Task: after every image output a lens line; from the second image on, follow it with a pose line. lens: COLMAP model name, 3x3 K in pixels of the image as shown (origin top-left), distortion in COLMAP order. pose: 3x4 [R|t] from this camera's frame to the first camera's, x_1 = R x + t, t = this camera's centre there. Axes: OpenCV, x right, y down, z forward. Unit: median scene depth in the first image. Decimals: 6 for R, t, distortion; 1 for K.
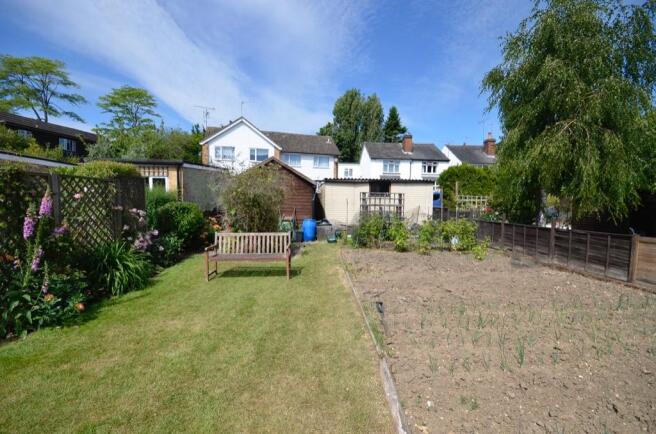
lens RADIAL K [[284.2, 0, 328.0], [0, 284.2, 217.0], [0, 0, 1]] dist [0.016900, -0.015105]
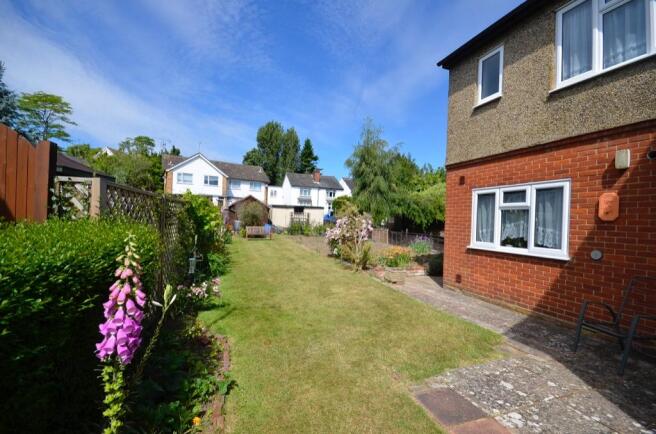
lens RADIAL K [[284.2, 0, 328.0], [0, 284.2, 217.0], [0, 0, 1]] dist [0.016900, -0.015105]
pose [[0.956112, 0.020918, 0.292255, -0.082212], [-0.006897, 0.998779, -0.048923, 0.018171], [-0.292921, 0.044760, 0.955088, -0.388407]]
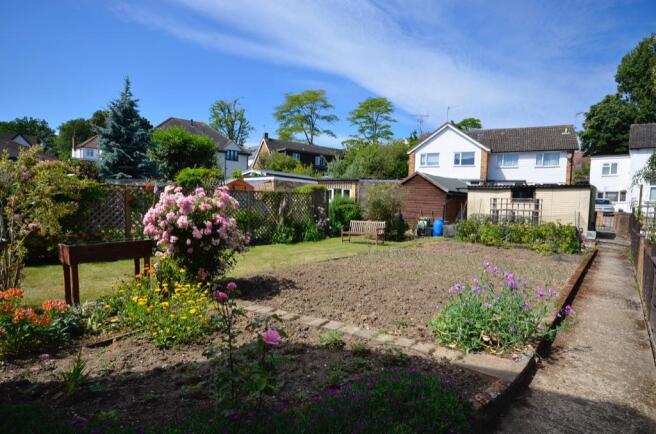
lens RADIAL K [[364.6, 0, 328.0], [0, 364.6, 217.0], [0, 0, 1]] dist [0.003673, 0.001332]
pose [[0.739415, 0.031311, -0.672522, 0.201481], [-0.053911, 0.998464, -0.012787, 0.013110], [0.671088, 0.045711, 0.739967, -0.159100]]
